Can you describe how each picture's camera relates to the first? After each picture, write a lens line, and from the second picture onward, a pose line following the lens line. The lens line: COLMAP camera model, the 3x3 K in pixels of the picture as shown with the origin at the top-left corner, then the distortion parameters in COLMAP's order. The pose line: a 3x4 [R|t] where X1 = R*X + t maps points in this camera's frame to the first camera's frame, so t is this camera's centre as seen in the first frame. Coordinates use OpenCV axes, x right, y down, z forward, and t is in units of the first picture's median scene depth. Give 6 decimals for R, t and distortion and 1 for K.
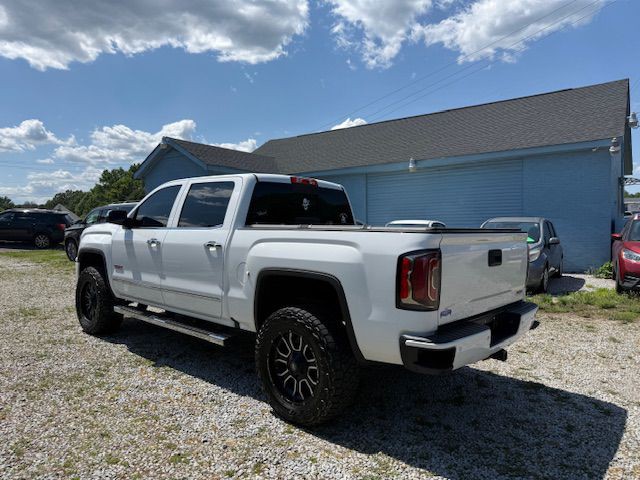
lens RADIAL K [[449.6, 0, 321.9], [0, 449.6, 243.4], [0, 0, 1]] dist [0.046145, -0.053784]
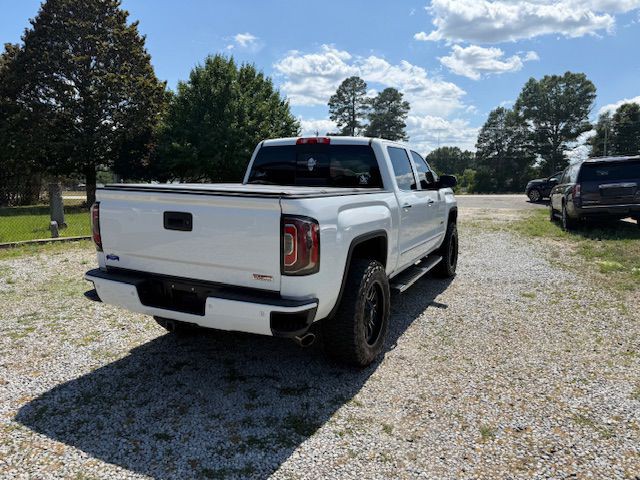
lens RADIAL K [[449.6, 0, 317.7], [0, 449.6, 241.6], [0, 0, 1]] dist [0.046145, -0.053784]
pose [[0.258390, 0.131487, -0.957051, 1.148790], [-0.051986, 0.991151, 0.122137, -0.045534], [0.964641, 0.018194, 0.262939, 0.890665]]
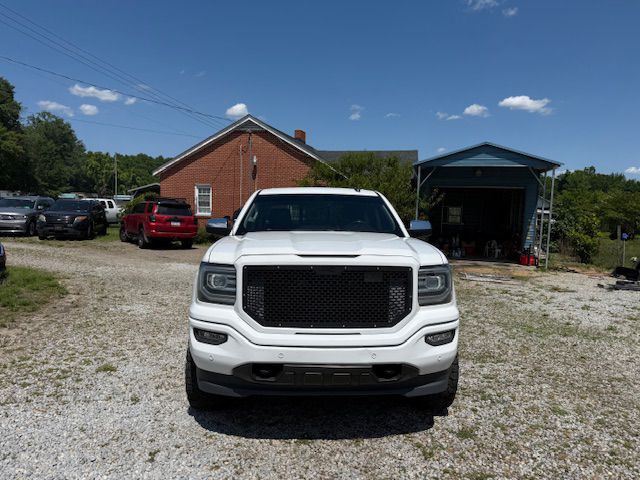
lens RADIAL K [[449.6, 0, 319.5], [0, 449.6, 236.7], [0, 0, 1]] dist [0.046145, -0.053784]
pose [[-0.690512, -0.054494, 0.721265, -1.283272], [0.006203, 0.996675, 0.081241, -0.154018], [-0.723294, 0.060572, -0.687878, 2.346730]]
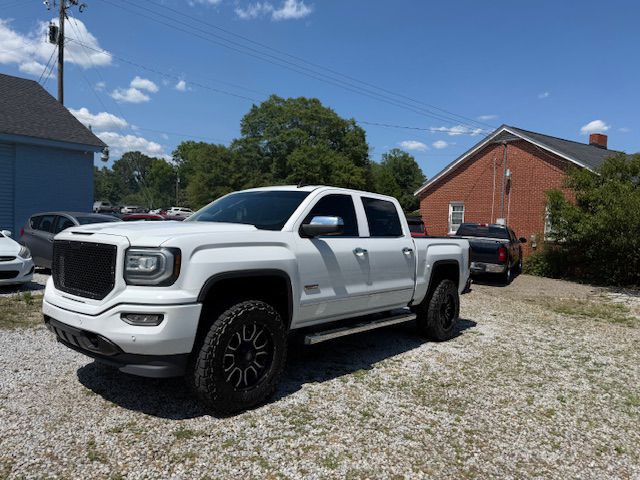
lens RADIAL K [[449.6, 0, 321.4], [0, 449.6, 236.9], [0, 0, 1]] dist [0.046145, -0.053784]
pose [[-0.029651, -0.024062, 0.999271, -1.665840], [0.002437, 0.999706, 0.024144, -0.072690], [-0.999557, 0.003151, -0.029584, 1.360157]]
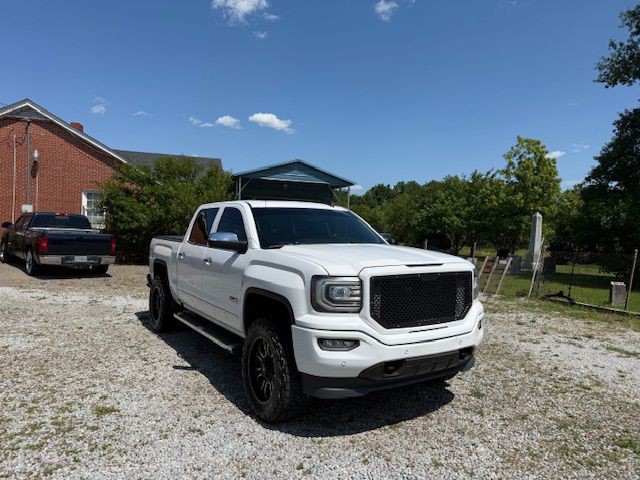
lens RADIAL K [[449.6, 0, 320.8], [0, 449.6, 238.8], [0, 0, 1]] dist [0.046145, -0.053784]
pose [[-0.963985, -0.038342, 0.263177, -0.777207], [-0.021002, 0.997438, 0.068385, -0.171942], [-0.265124, 0.060395, -0.962321, 2.759780]]
